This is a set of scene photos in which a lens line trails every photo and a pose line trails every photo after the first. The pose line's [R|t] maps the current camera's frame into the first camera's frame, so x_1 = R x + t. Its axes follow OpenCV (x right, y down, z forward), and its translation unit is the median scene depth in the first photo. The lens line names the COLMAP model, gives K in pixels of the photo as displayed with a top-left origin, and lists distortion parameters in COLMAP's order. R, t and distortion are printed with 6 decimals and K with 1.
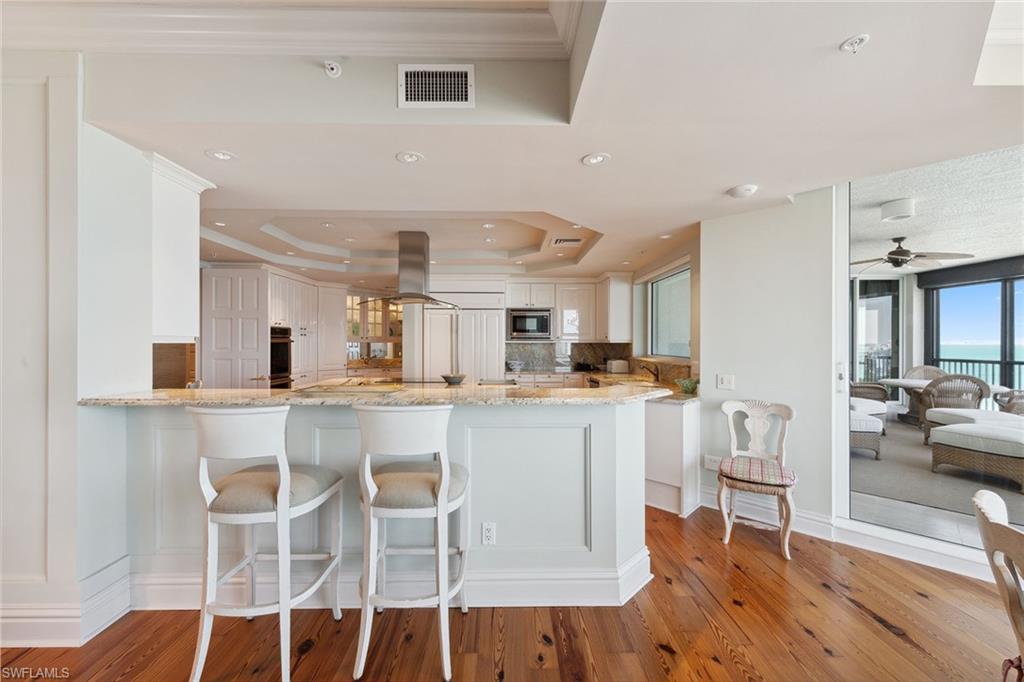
lens RADIAL K [[404.2, 0, 512.0], [0, 404.2, 341.0], [0, 0, 1]] dist [0.019592, -0.000319]
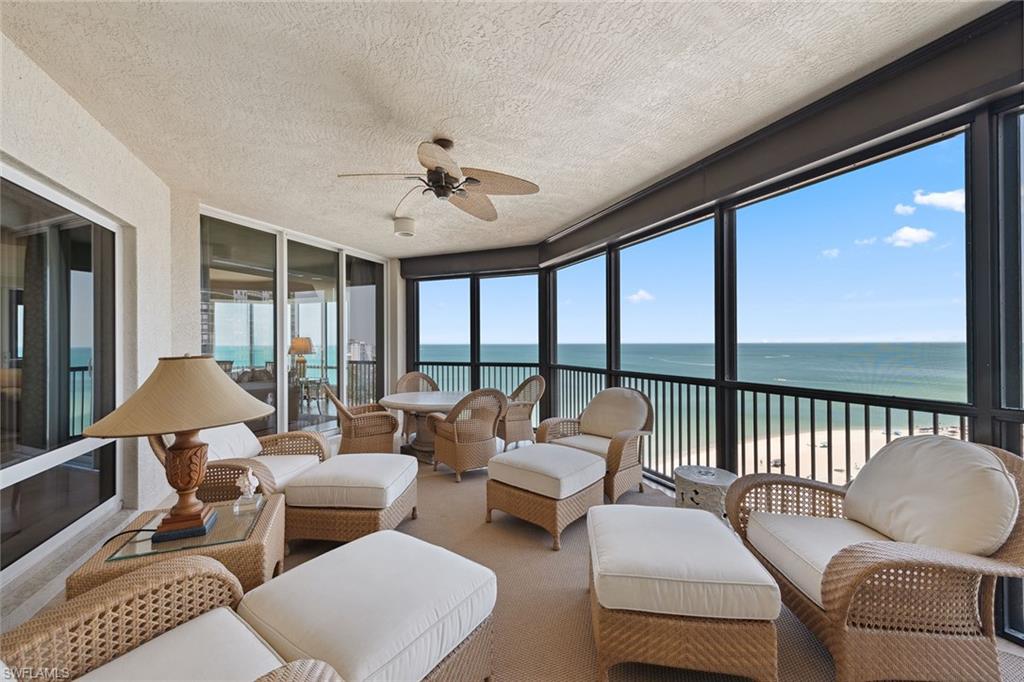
lens RADIAL K [[404.2, 0, 512.0], [0, 404.2, 341.0], [0, 0, 1]] dist [0.019592, -0.000319]
pose [[0.402555, 0.007643, 0.915364, 0.345489], [0.000725, 0.999962, -0.008668, 0.006621], [-0.915396, 0.004153, 0.402534, 0.488588]]
